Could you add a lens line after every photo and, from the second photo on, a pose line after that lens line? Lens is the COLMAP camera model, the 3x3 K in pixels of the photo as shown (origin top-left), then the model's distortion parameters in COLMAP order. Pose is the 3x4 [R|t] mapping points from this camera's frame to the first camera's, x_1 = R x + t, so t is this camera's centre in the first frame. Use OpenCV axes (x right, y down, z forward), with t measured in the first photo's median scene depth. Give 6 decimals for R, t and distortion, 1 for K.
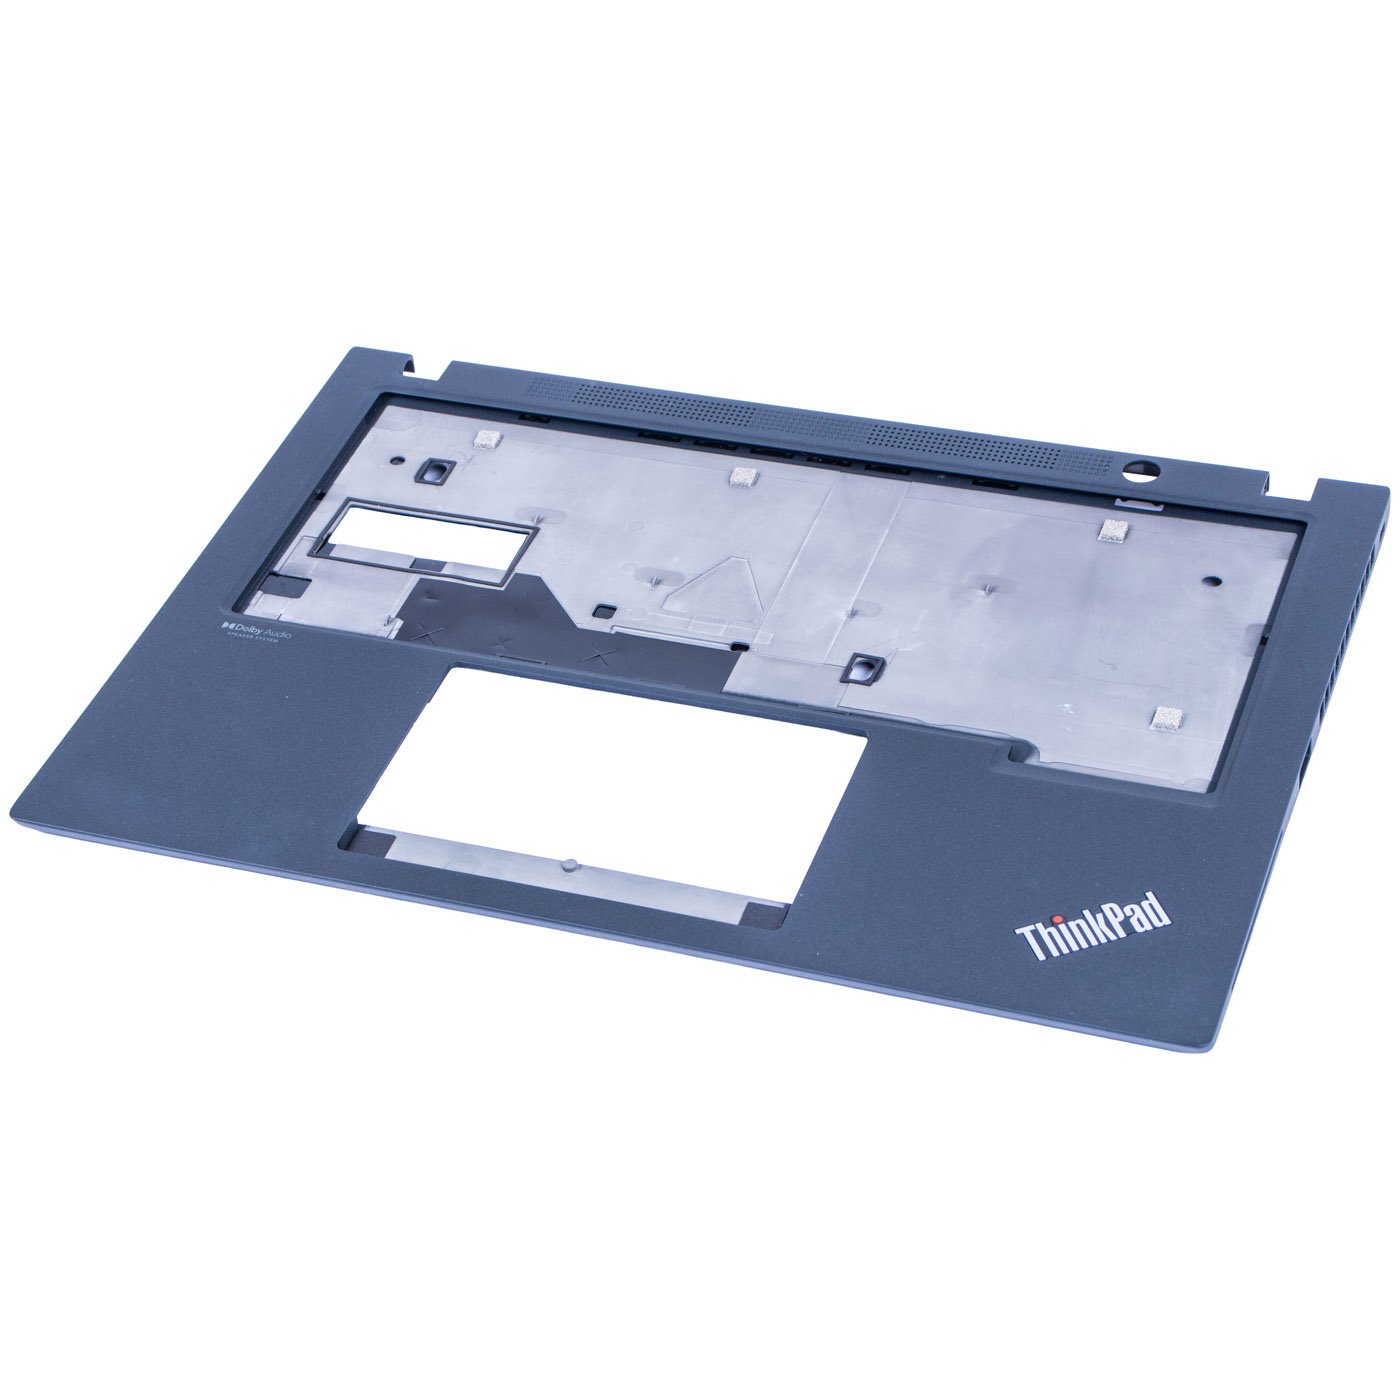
lens RADIAL K [[3373.8, 0, 665.6], [0, 3373.8, 700.1], [0, 0, 1]] dist [0.135605, 0.578041]
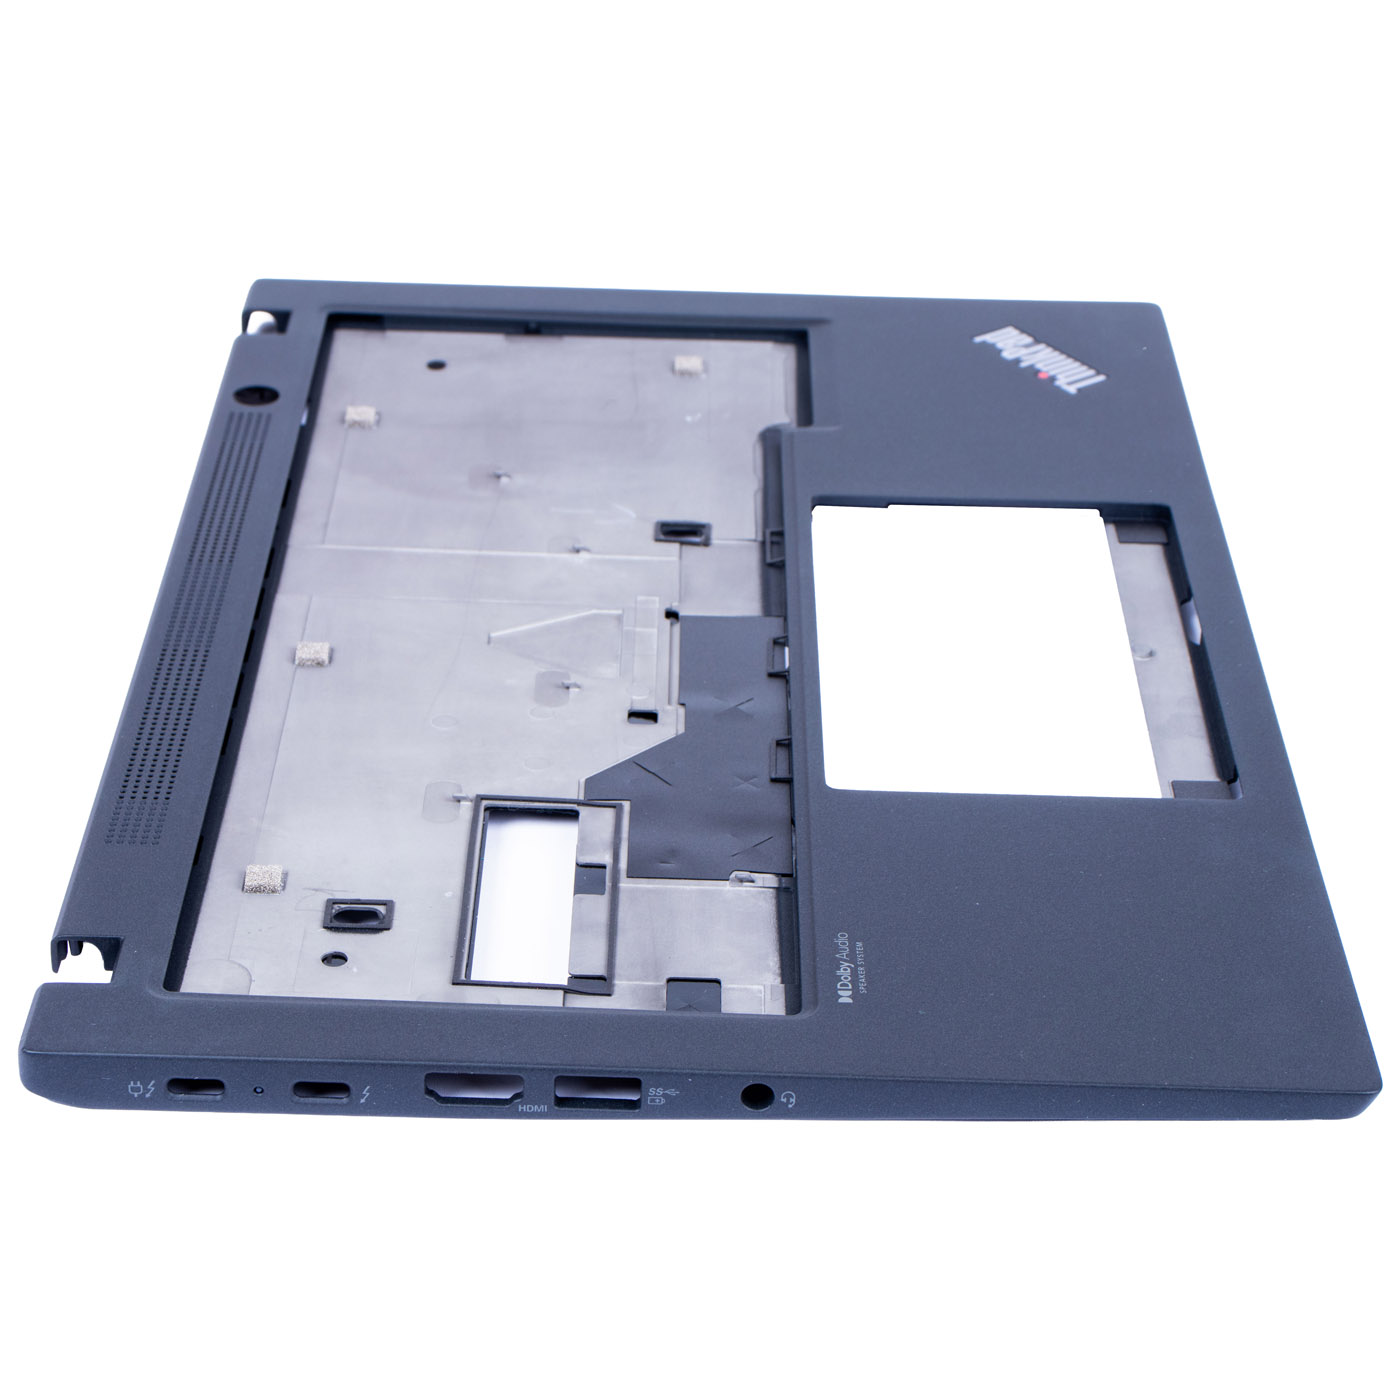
lens RADIAL K [[3357.9, 0, 700.0], [0, 3357.9, 700.0], [0, 0, 1]] dist [-0.033314, 0.003259]
pose [[-0.339922, -0.409420, 0.846657, -0.615301], [0.605466, 0.593603, 0.530137, -0.393483], [-0.719627, 0.692828, 0.046111, 0.959468]]
